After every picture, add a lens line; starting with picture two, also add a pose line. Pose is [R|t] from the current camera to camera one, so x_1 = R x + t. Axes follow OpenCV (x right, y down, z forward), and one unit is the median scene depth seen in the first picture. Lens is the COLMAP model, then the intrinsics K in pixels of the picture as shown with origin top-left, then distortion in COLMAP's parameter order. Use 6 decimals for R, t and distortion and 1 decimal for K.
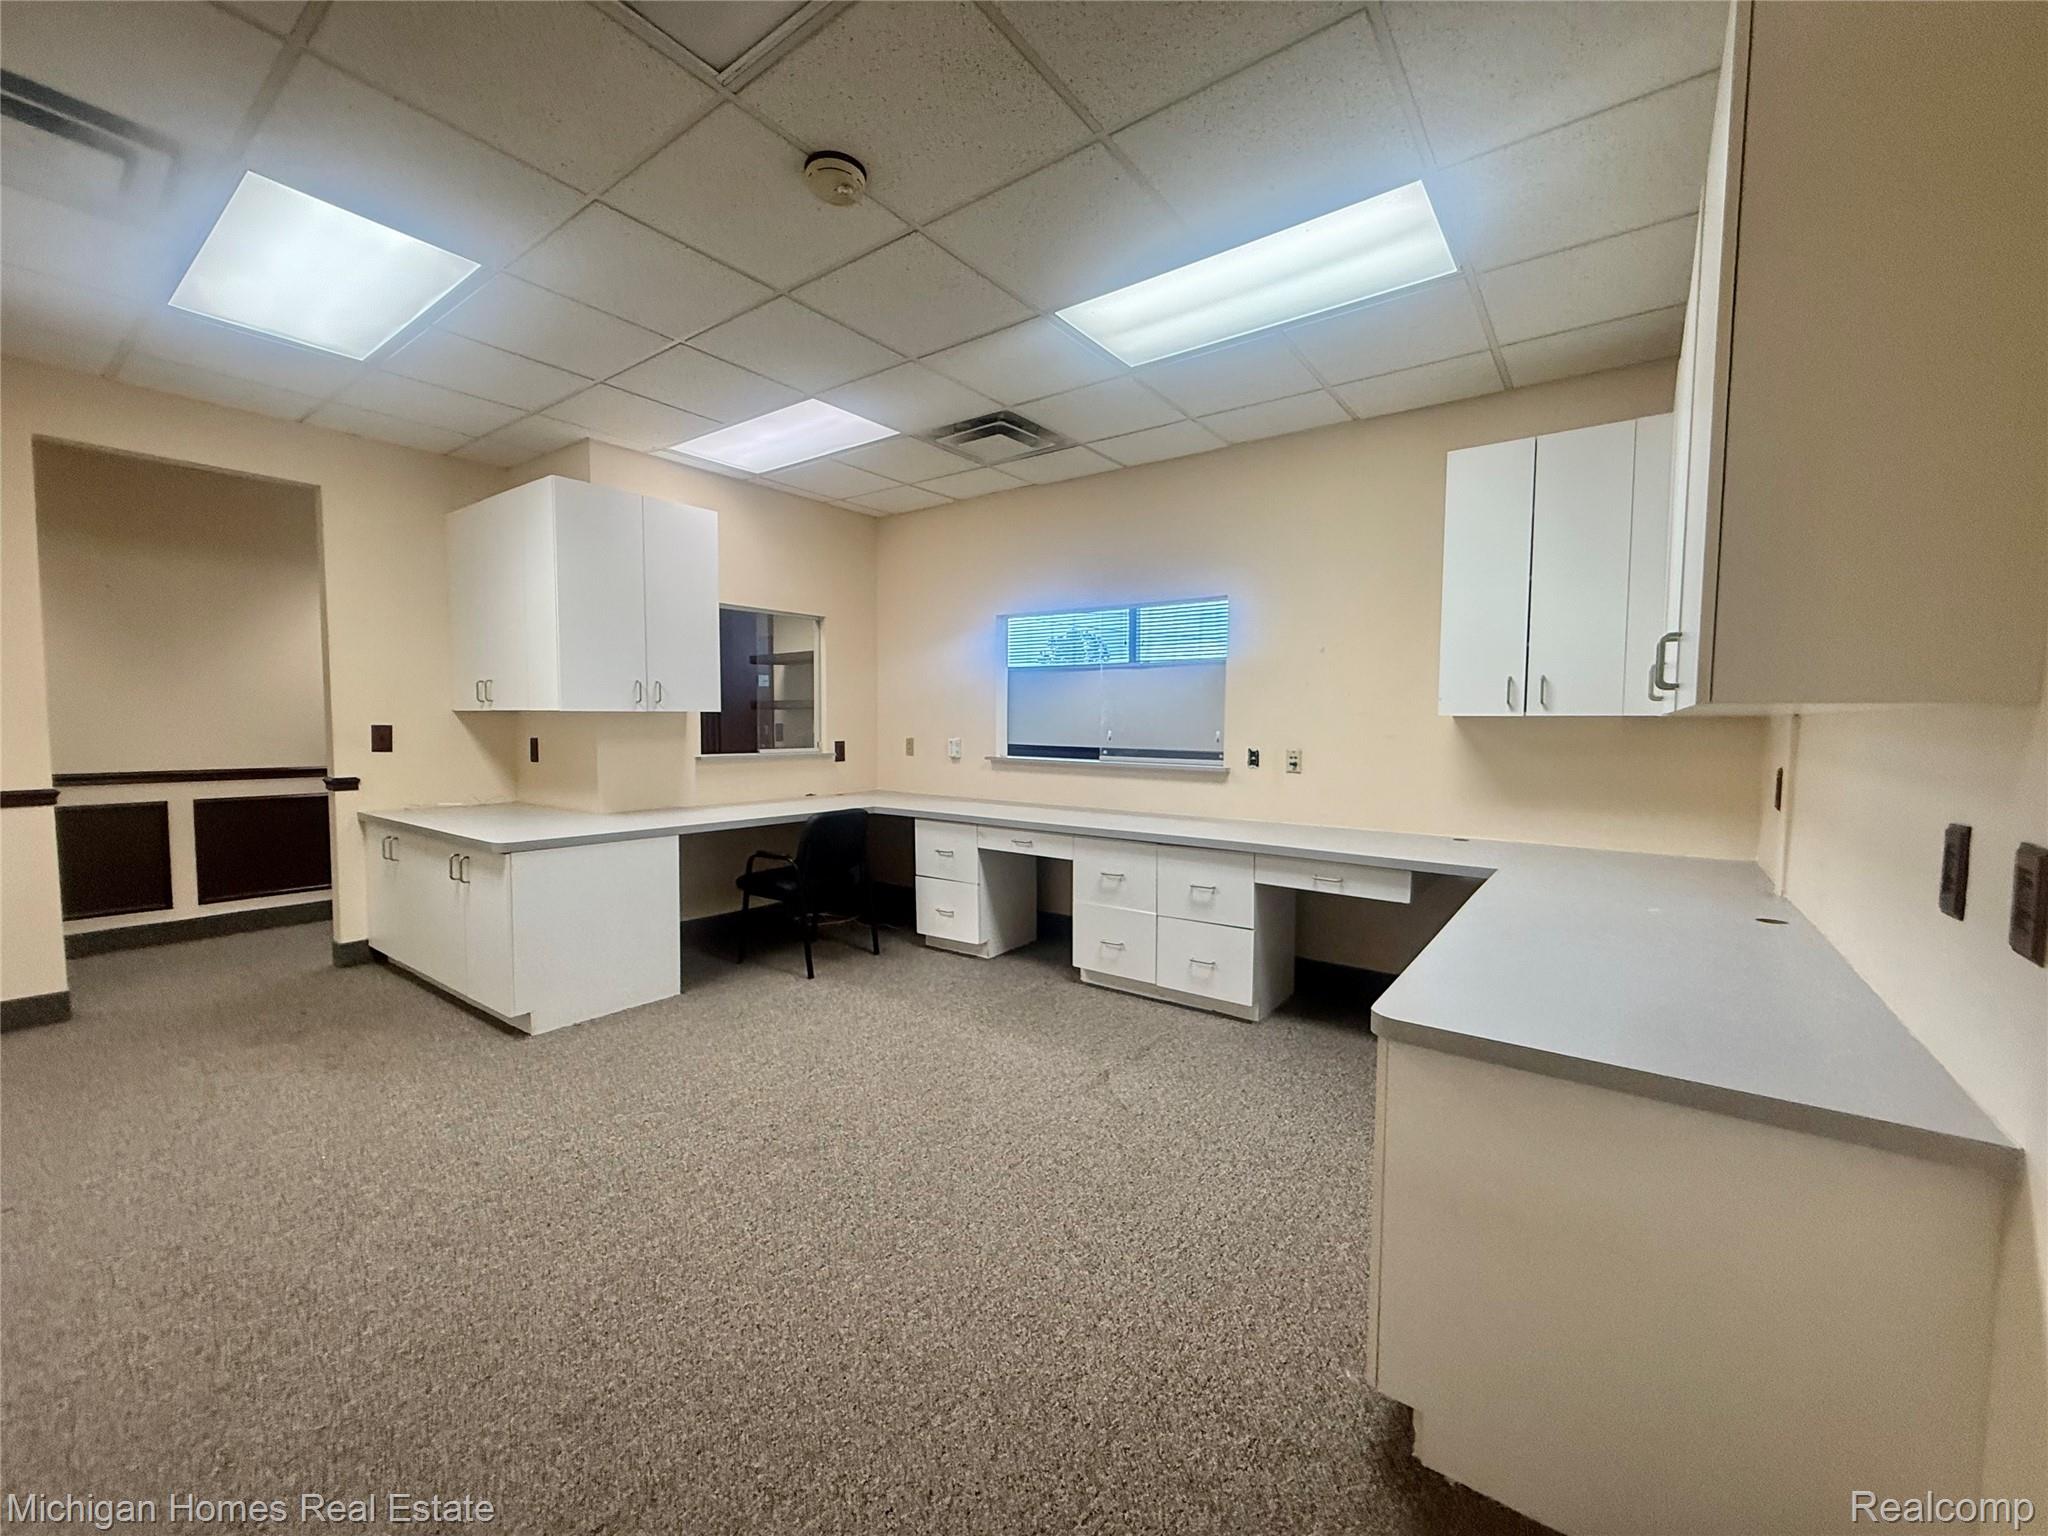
lens RADIAL K [[814.3, 0, 1021.1], [0, 814.3, 766.1], [0, 0, 1]] dist [-0.002305, 0.000806]
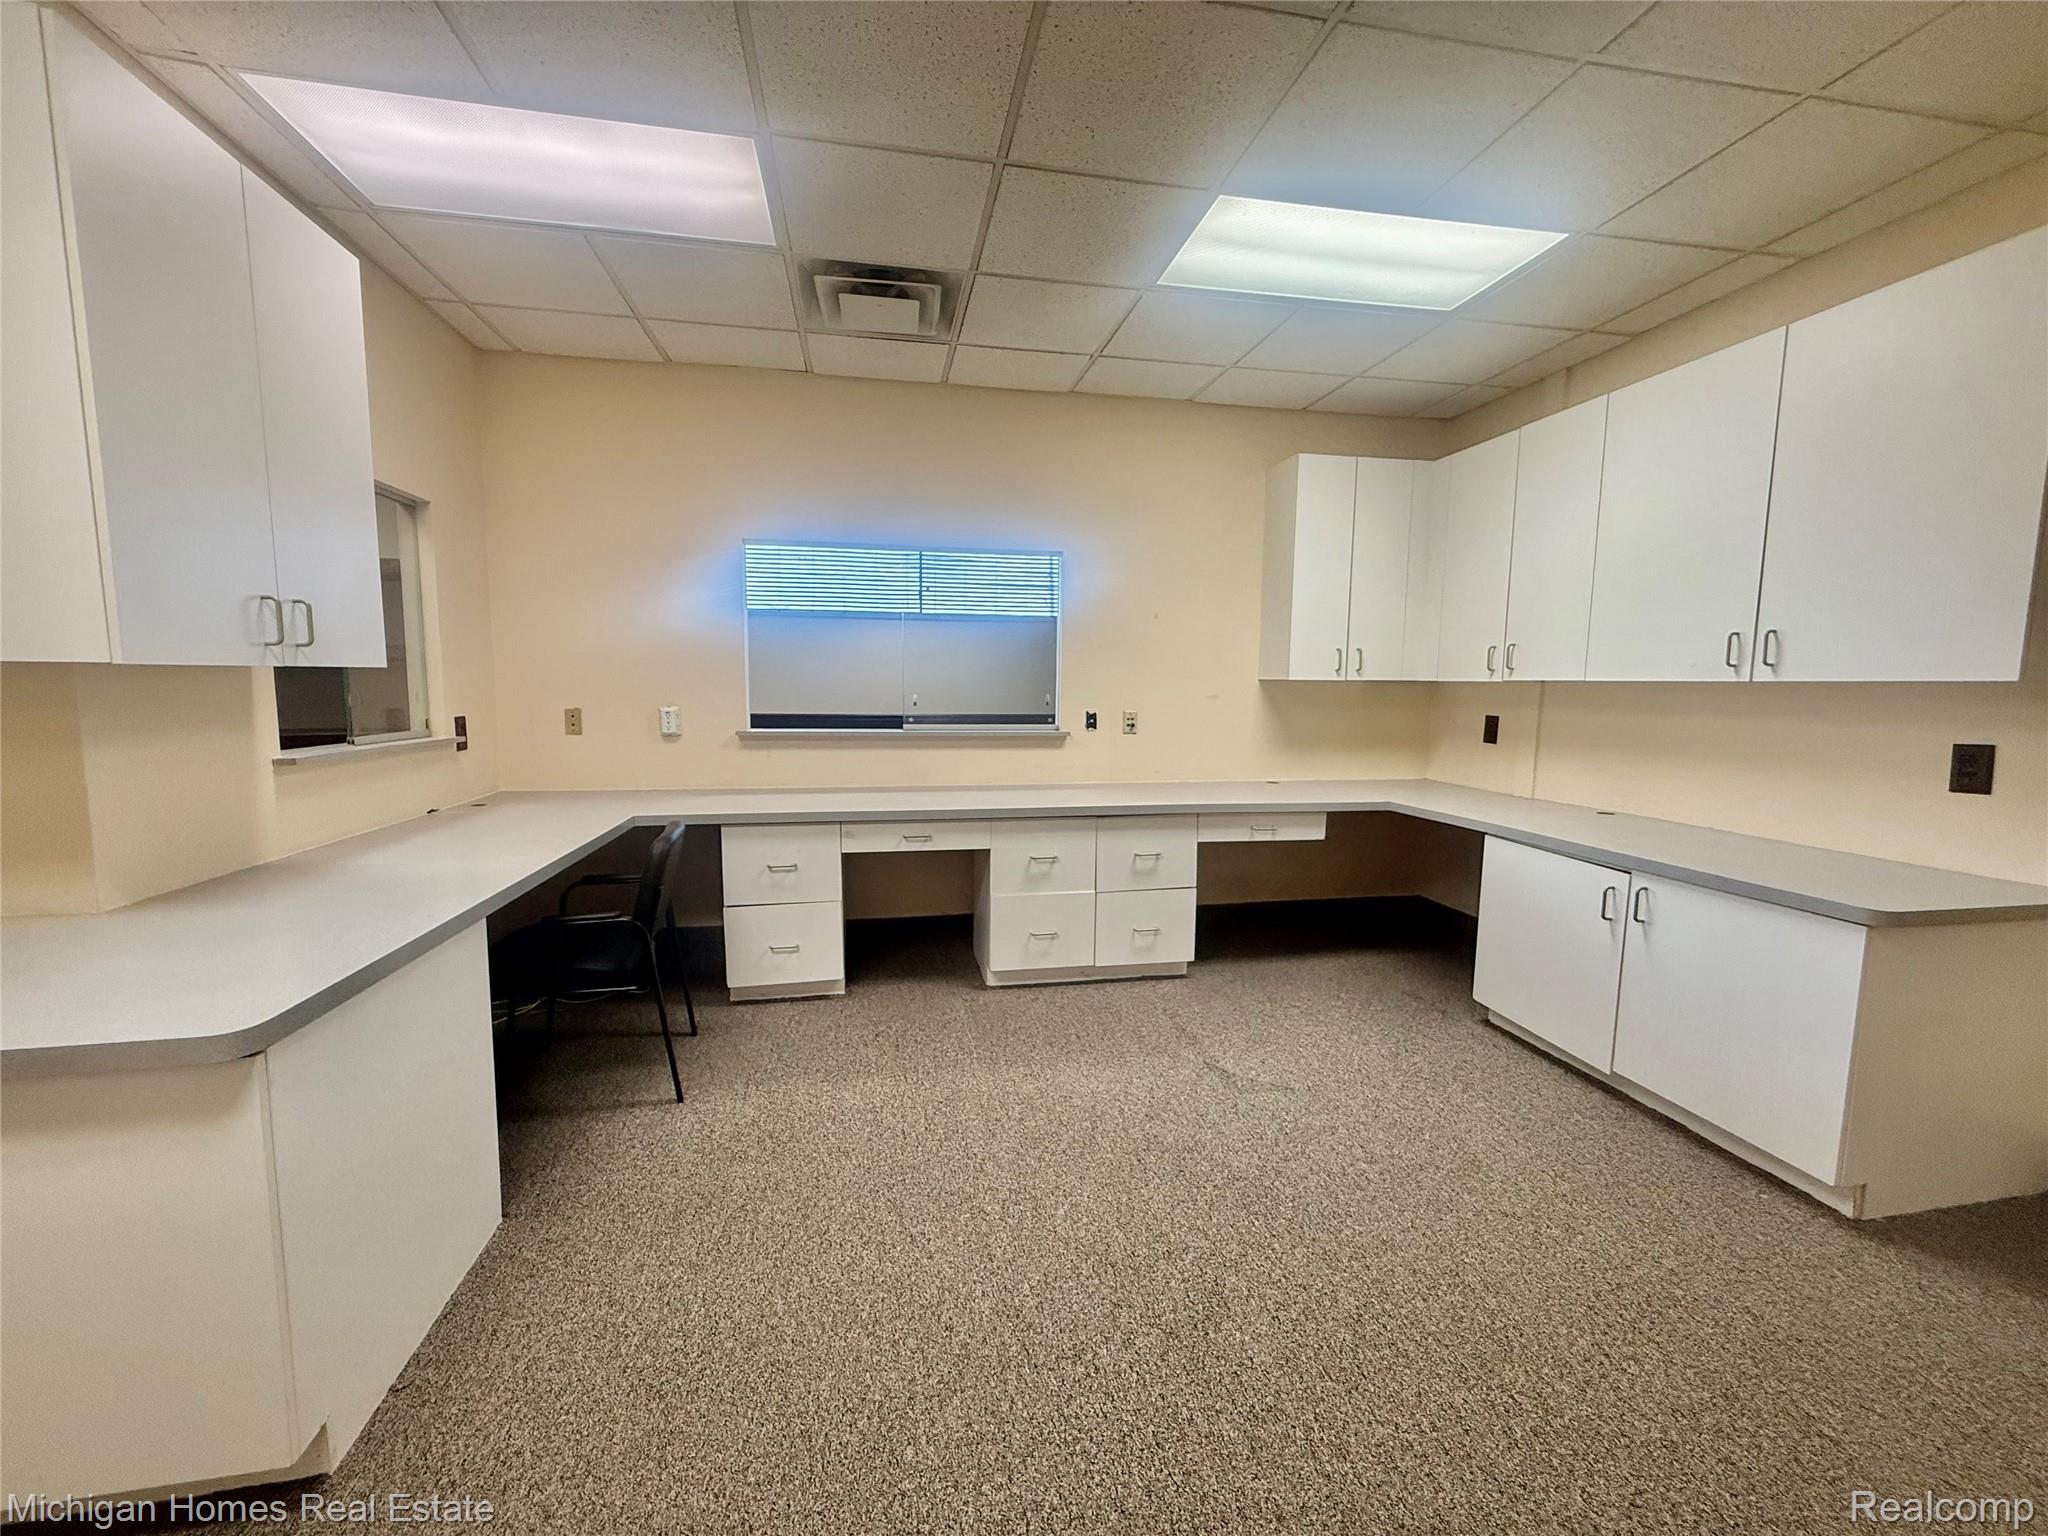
lens RADIAL K [[814.3, 0, 1024.0], [0, 814.3, 767.6], [0, 0, 1]] dist [-0.002305, 0.000806]
pose [[0.682685, -0.078739, 0.726458, -0.514894], [0.037808, 0.996652, 0.072495, -0.028842], [-0.729734, -0.022025, 0.683376, 0.391127]]
